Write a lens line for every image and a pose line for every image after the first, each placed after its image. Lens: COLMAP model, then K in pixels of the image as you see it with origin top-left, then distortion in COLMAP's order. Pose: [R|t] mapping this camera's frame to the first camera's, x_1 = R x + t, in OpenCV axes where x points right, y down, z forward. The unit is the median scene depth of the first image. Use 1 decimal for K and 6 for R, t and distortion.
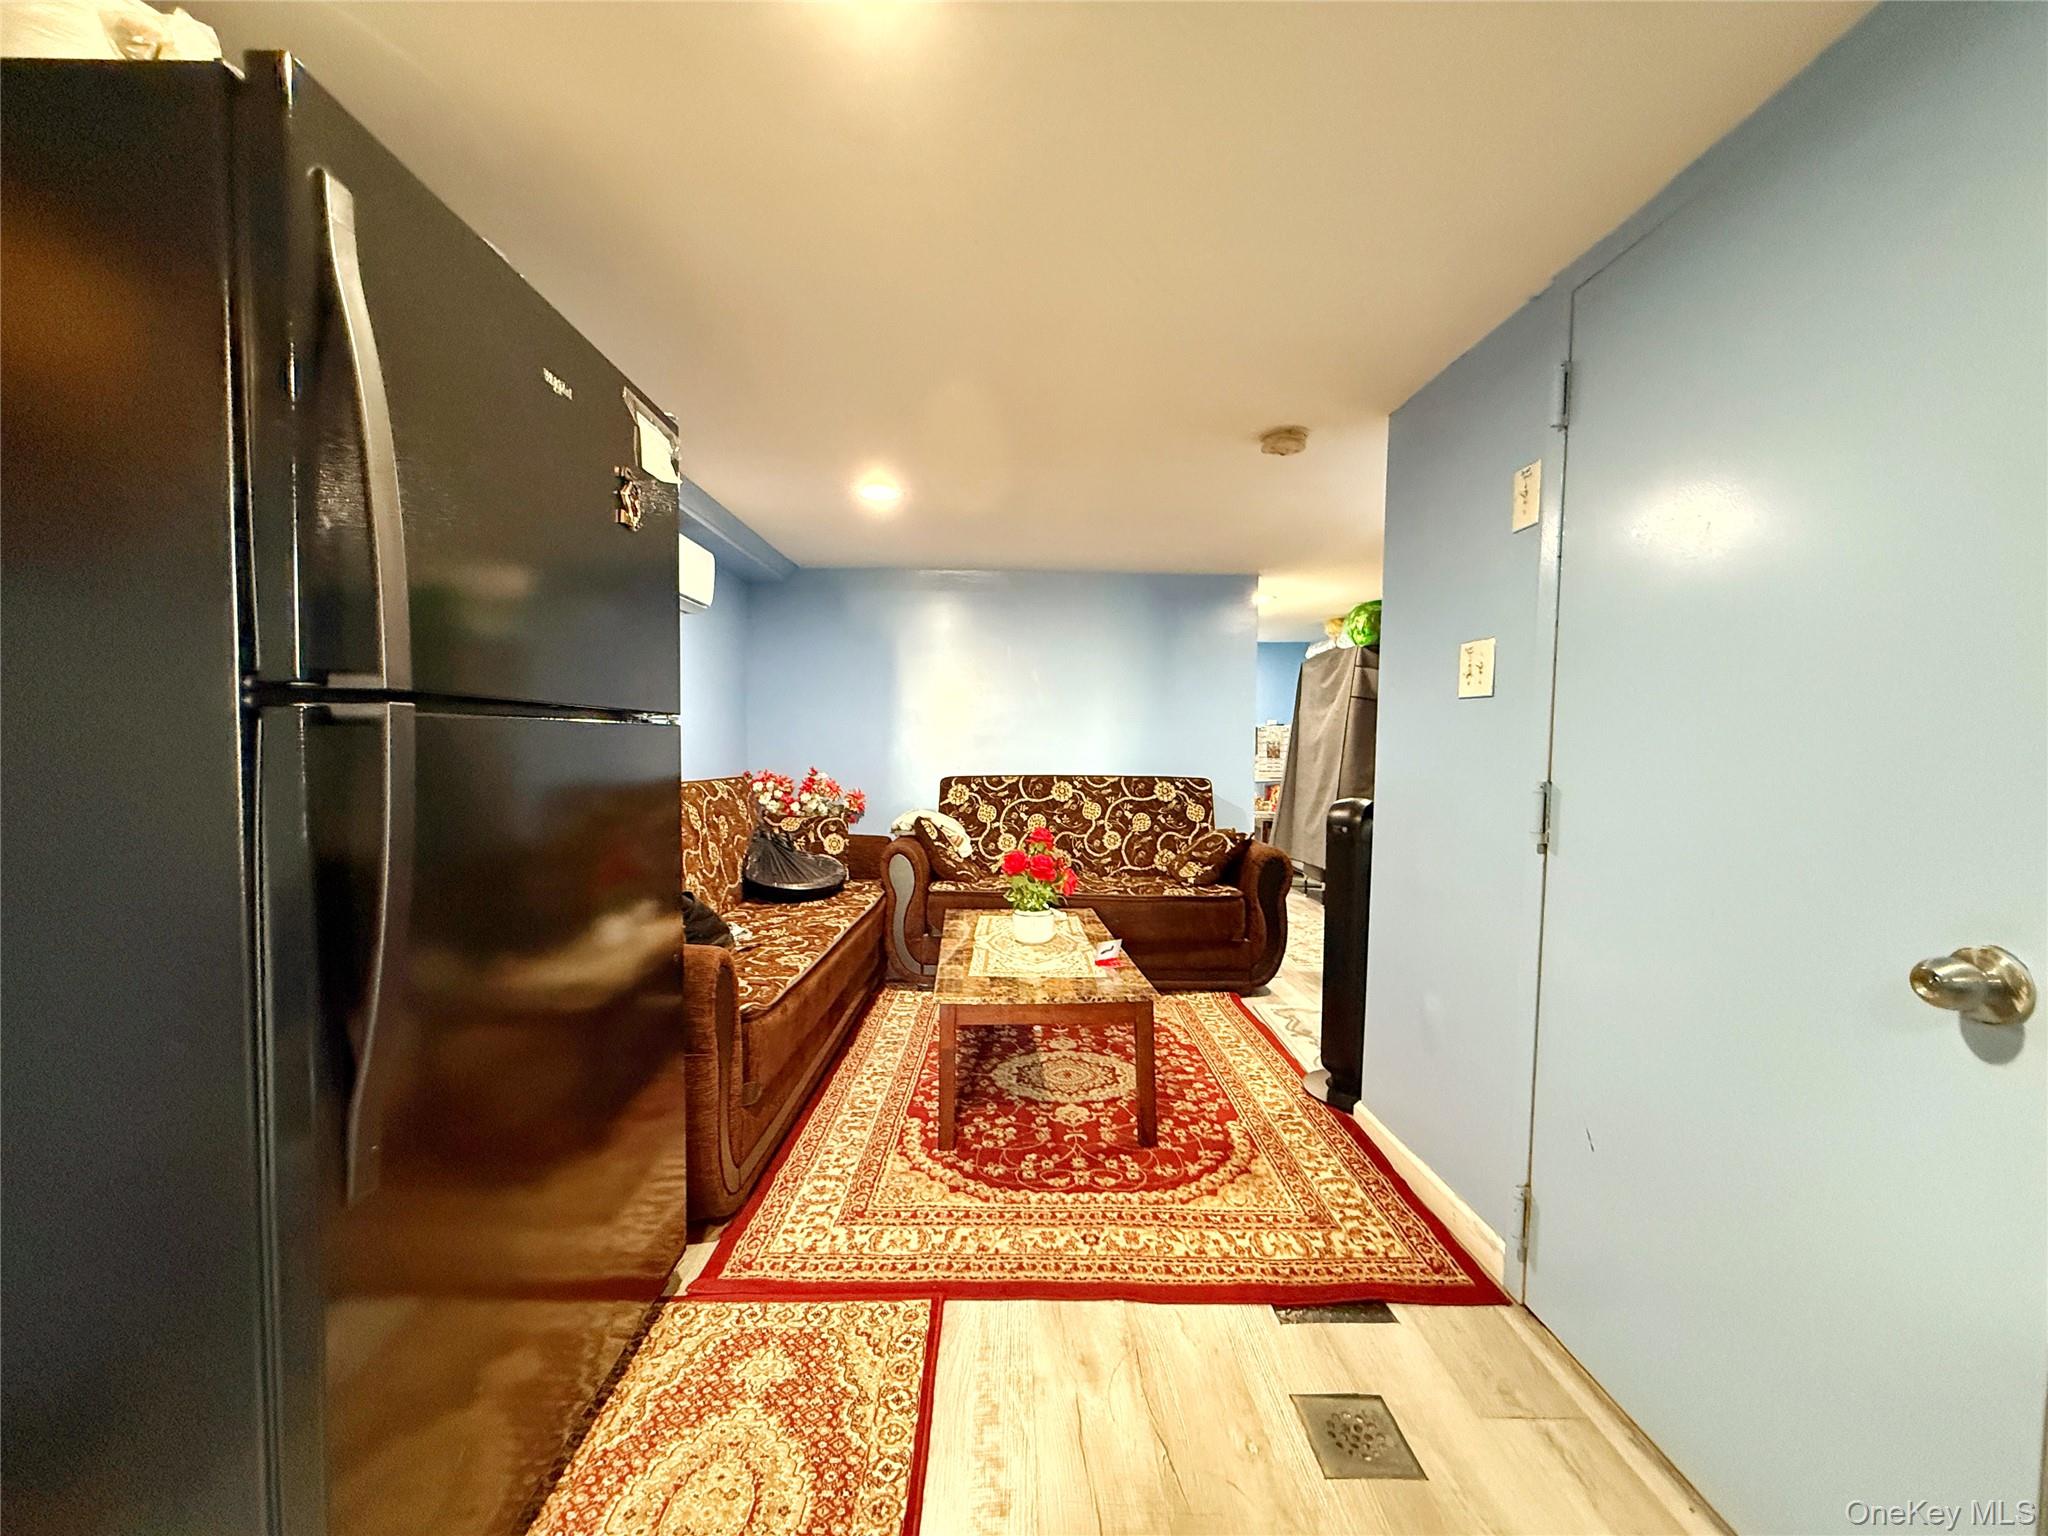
lens RADIAL K [[813.8, 0, 1020.6], [0, 813.8, 769.3], [0, 0, 1]] dist [0.001494, -0.000400]
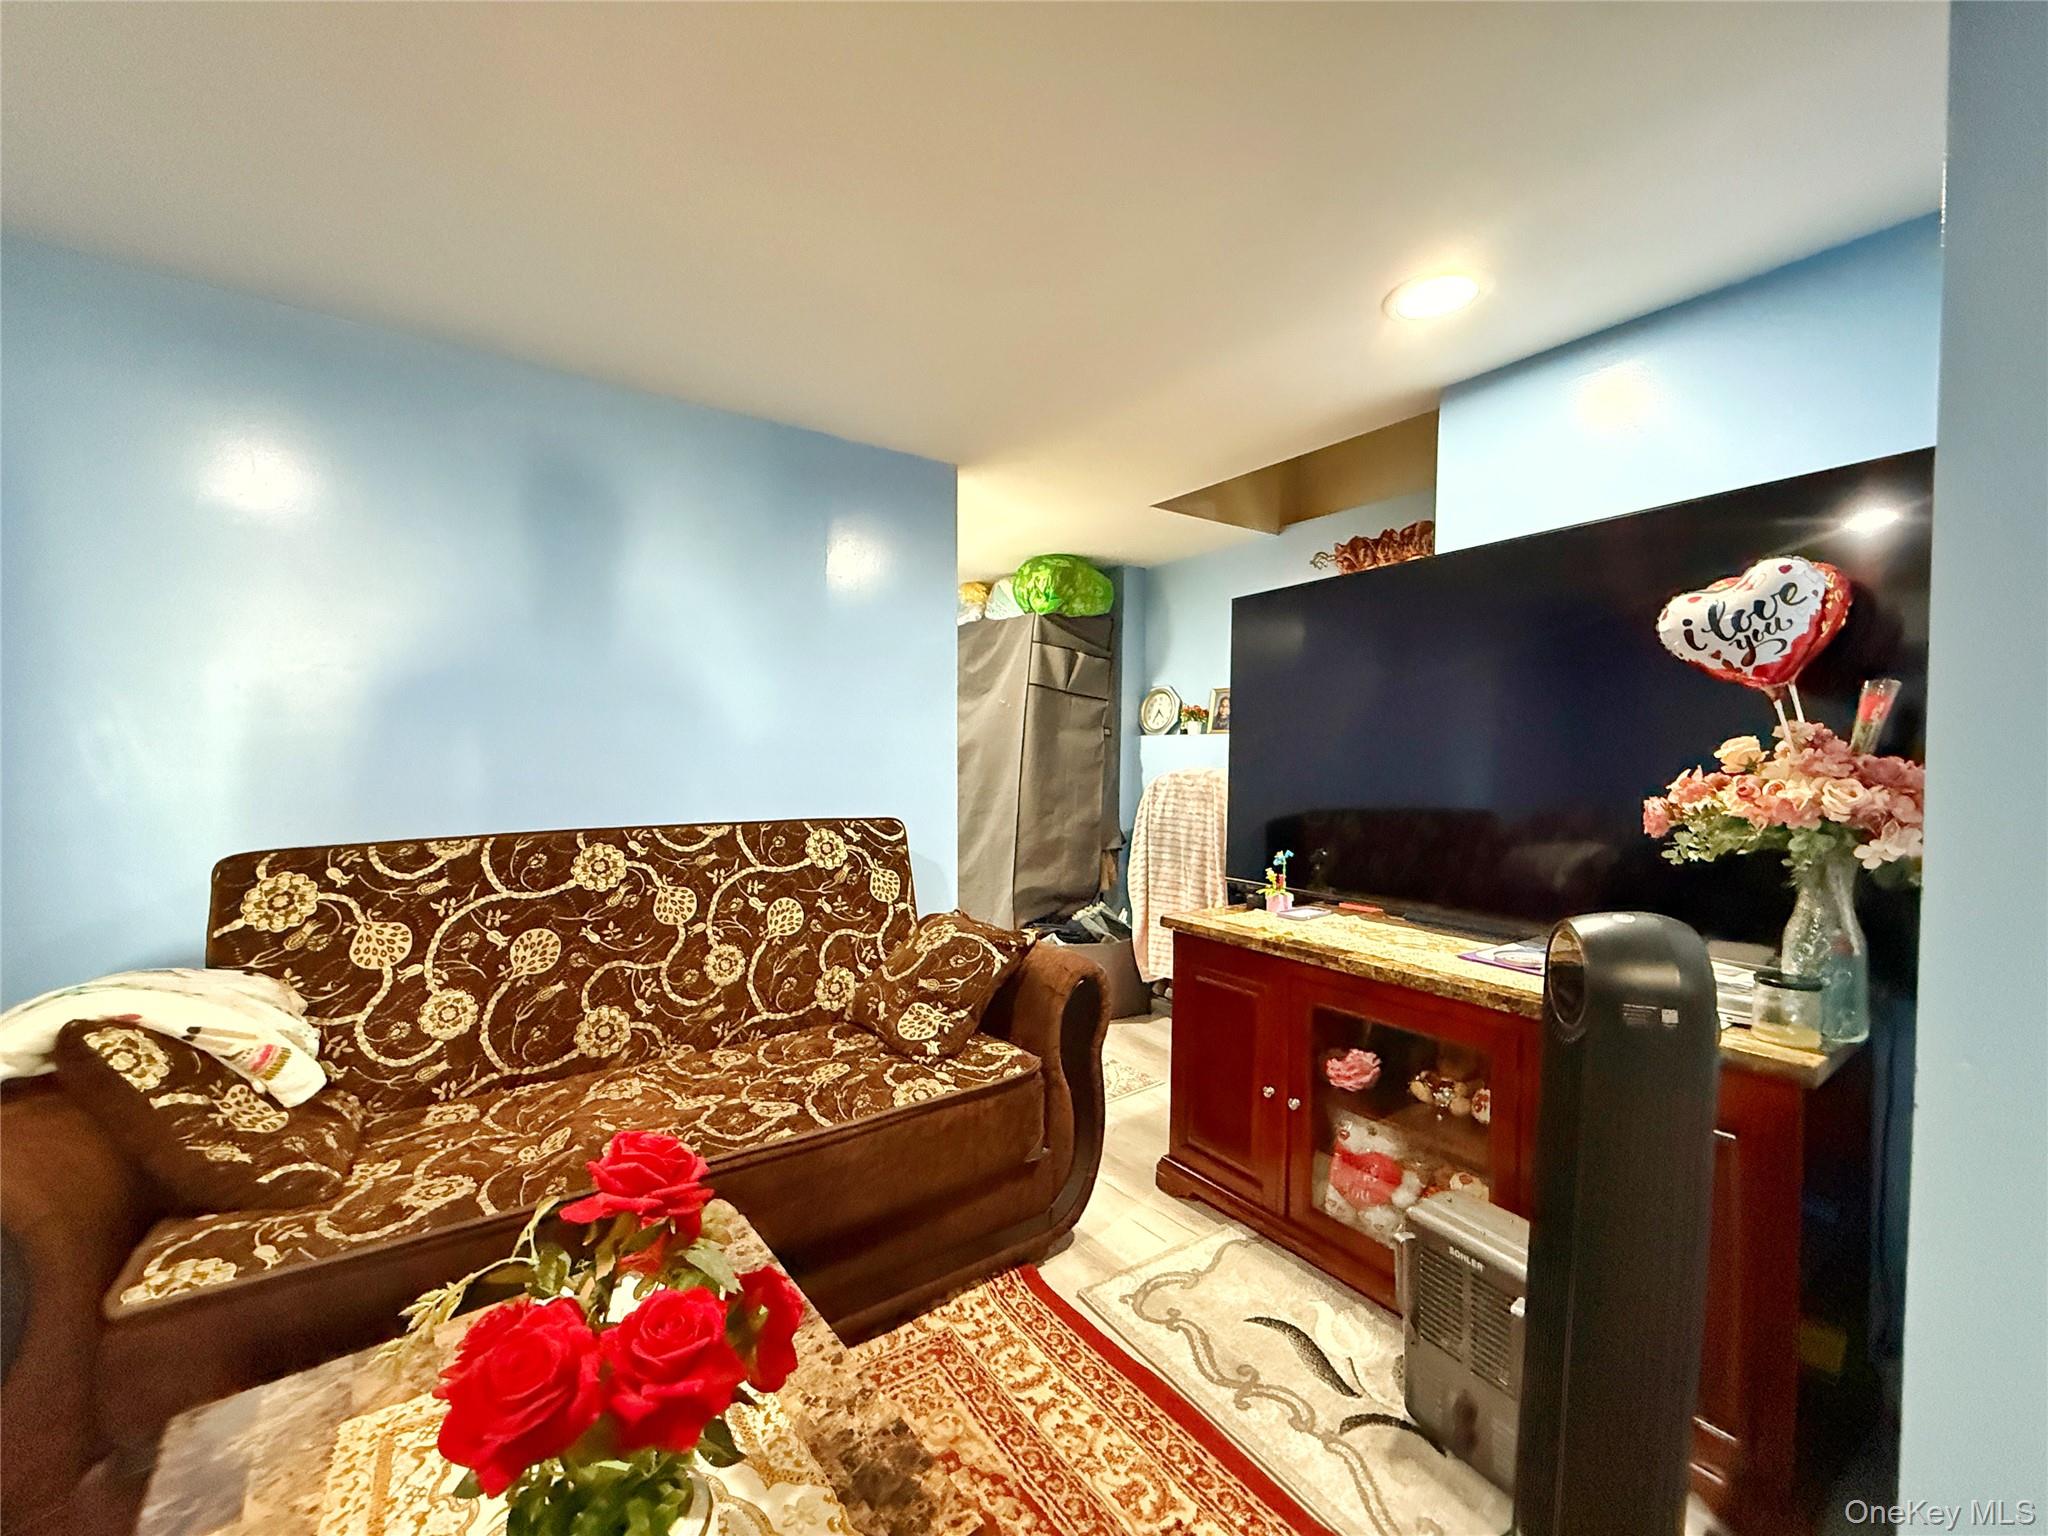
lens RADIAL K [[813.8, 0, 1020.6], [0, 813.8, 769.3], [0, 0, 1]] dist [0.001494, -0.000400]
pose [[0.822053, -0.021273, 0.569014, -0.012074], [0.022614, 0.999733, 0.004707, -0.025105], [-0.568962, 0.008998, 0.822314, 0.582114]]
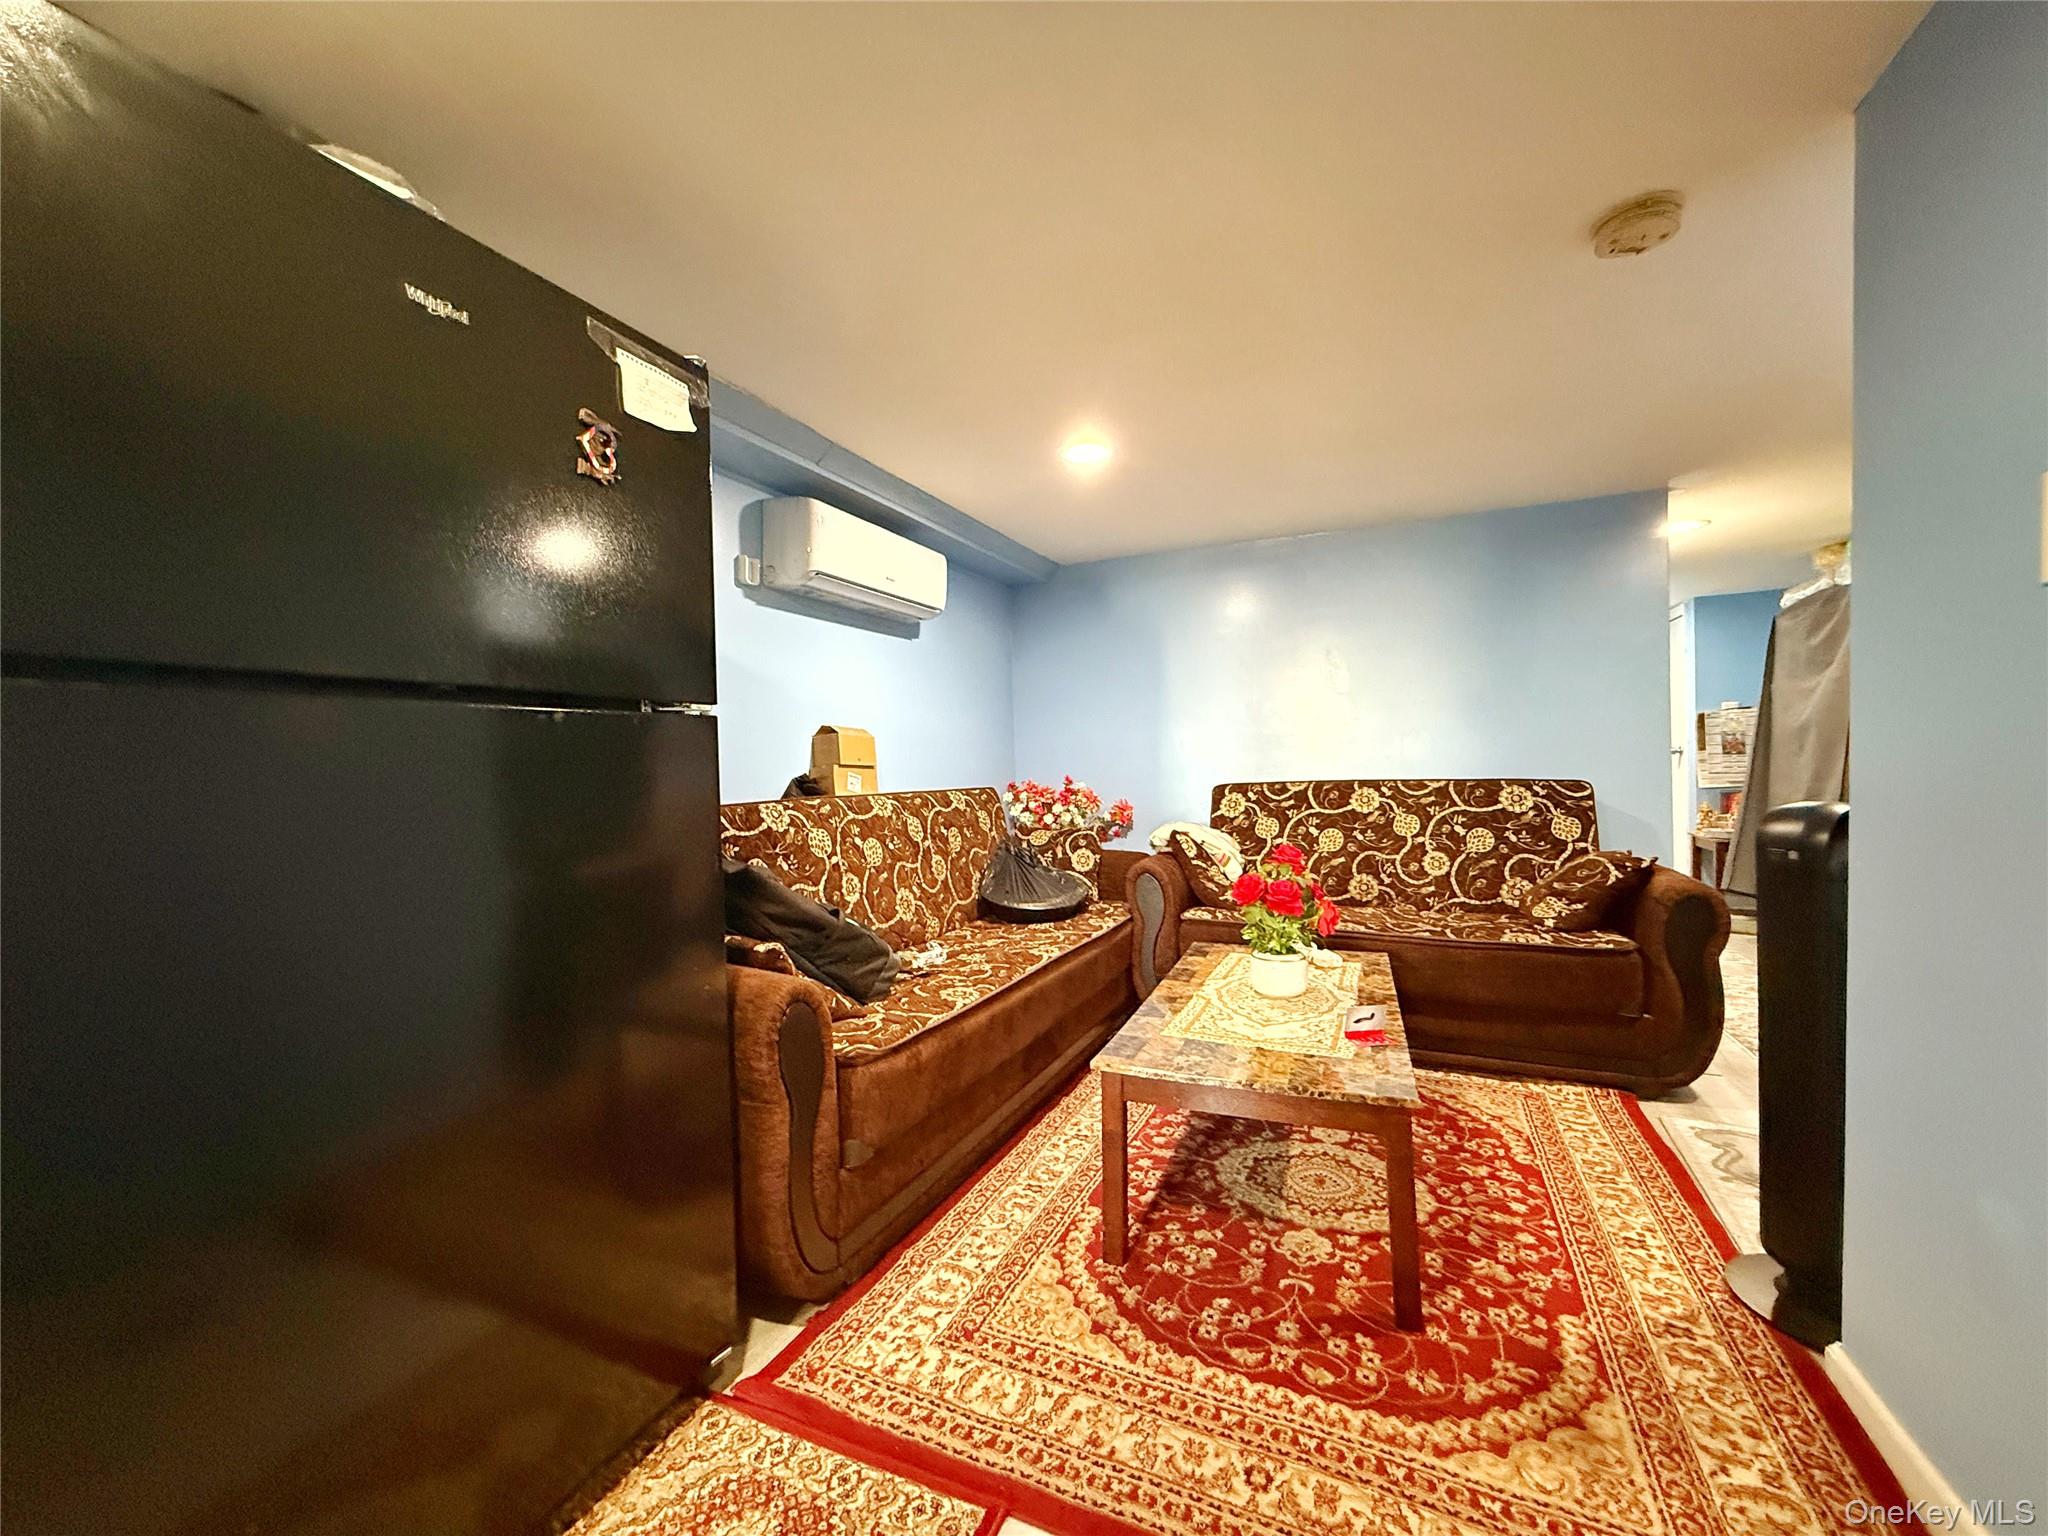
lens RADIAL K [[813.8, 0, 1020.6], [0, 813.8, 769.3], [0, 0, 1]] dist [0.001494, -0.000400]
pose [[0.902846, -0.025104, -0.429230, 0.100873], [0.016576, 0.999584, -0.023595, 0.011541], [0.429644, 0.014188, 0.902887, 0.156671]]
